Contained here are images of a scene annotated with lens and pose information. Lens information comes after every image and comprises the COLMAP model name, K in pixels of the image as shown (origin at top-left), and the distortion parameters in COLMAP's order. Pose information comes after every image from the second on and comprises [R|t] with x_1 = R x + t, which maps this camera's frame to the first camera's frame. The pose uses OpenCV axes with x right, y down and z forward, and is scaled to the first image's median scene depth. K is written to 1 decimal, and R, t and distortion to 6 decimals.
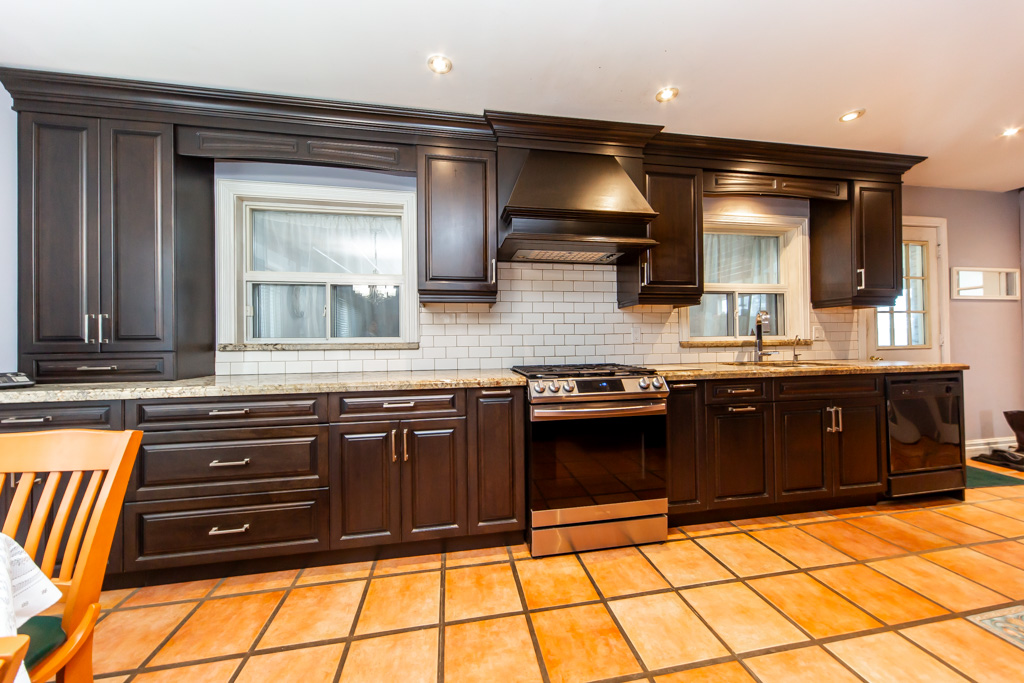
lens RADIAL K [[352.4, 0, 510.1], [0, 352.4, 337.7], [0, 0, 1]] dist [0.006580, -0.000157]
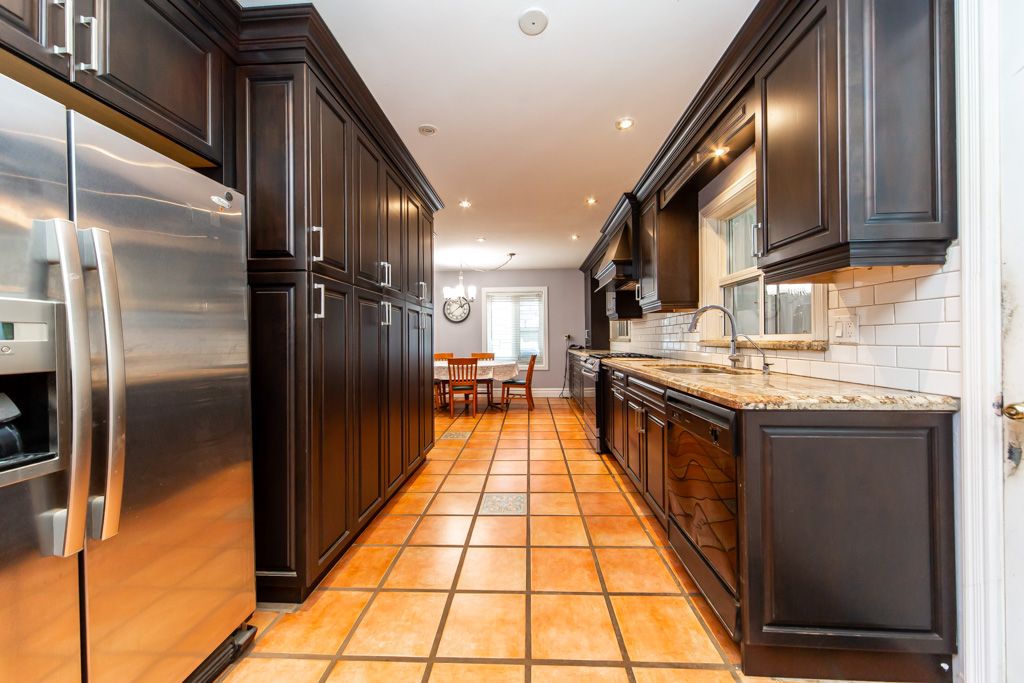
lens RADIAL K [[352.4, 0, 512.8], [0, 352.4, 337.1], [0, 0, 1]] dist [0.006580, -0.000157]
pose [[-0.225347, 0.008400, -0.974242, 2.080576], [0.021059, 0.999771, 0.003749, -0.019367], [0.974051, -0.019671, -0.225472, 0.921105]]
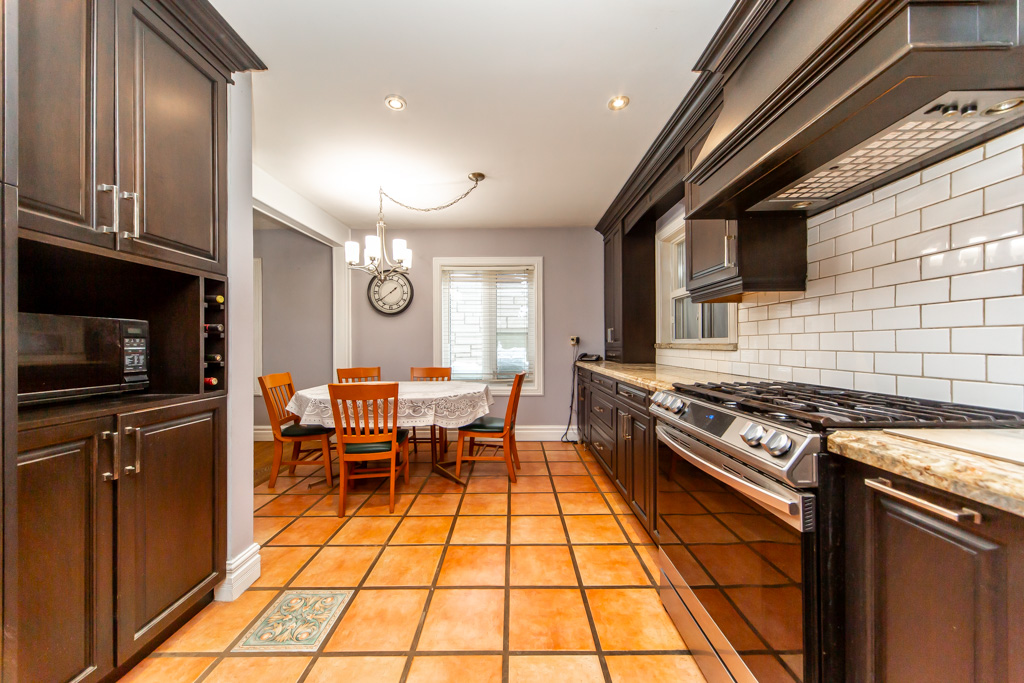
lens RADIAL K [[352.4, 0, 513.9], [0, 352.4, 342.6], [0, 0, 1]] dist [0.006580, -0.000157]
pose [[-0.172847, 0.008009, -0.984916, 0.810933], [0.014760, 0.999876, 0.005540, -0.001507], [0.984838, -0.013580, -0.172944, 0.688957]]
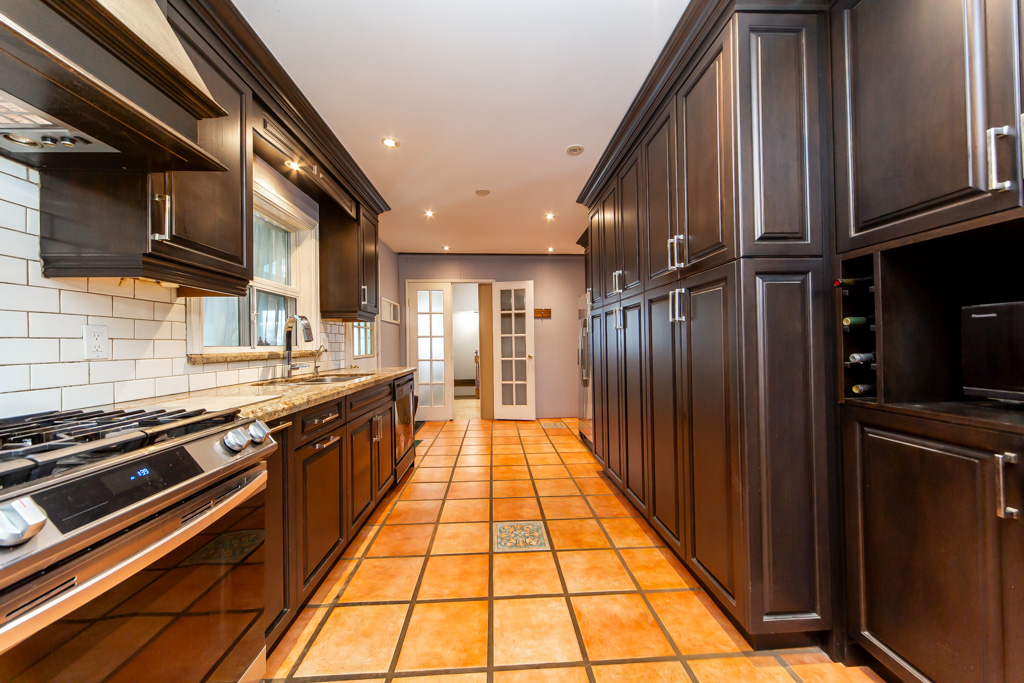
lens RADIAL K [[352.4, 0, 512.5], [0, 352.4, 341.9], [0, 0, 1]] dist [0.006580, -0.000157]
pose [[0.121896, 0.018673, 0.992367, -0.049755], [0.003107, 0.999811, -0.019195, 0.003635], [-0.992538, 0.005423, 0.121815, 0.514979]]
